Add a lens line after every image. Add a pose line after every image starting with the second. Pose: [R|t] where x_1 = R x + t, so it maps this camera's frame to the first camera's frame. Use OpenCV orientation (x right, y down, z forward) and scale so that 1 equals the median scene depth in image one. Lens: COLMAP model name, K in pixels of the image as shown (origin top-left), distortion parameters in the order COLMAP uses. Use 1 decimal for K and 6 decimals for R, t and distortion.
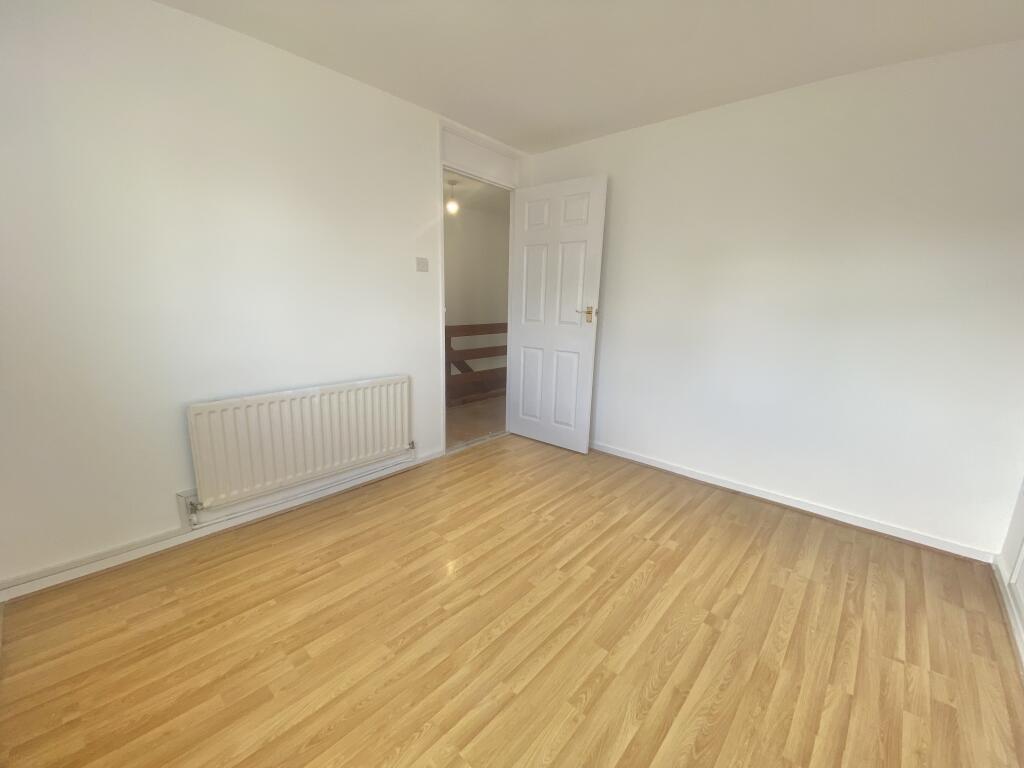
lens RADIAL K [[413.4, 0, 510.5], [0, 413.4, 381.4], [0, 0, 1]] dist [0.033630, -0.023221]
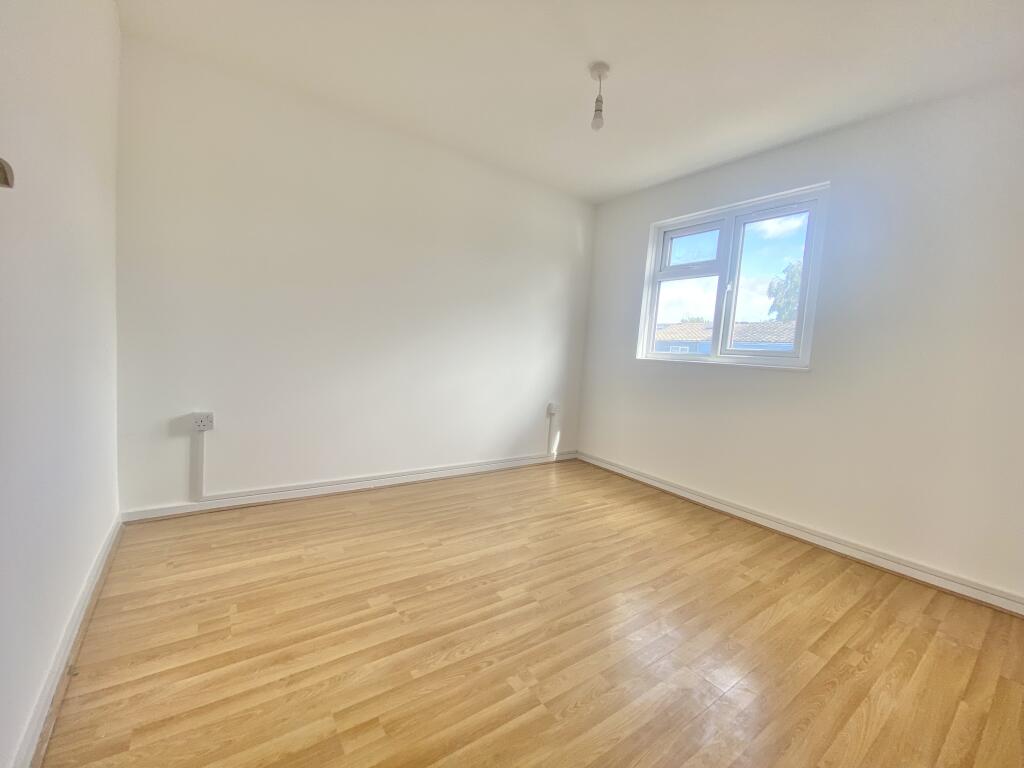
lens RADIAL K [[413.4, 0, 510.5], [0, 413.4, 381.4], [0, 0, 1]] dist [0.033630, -0.023221]
pose [[-0.973523, -0.106638, 0.202190, 0.040438], [-0.048083, 0.960258, 0.274941, -0.234430], [-0.223474, 0.257940, -0.939961, 1.694871]]
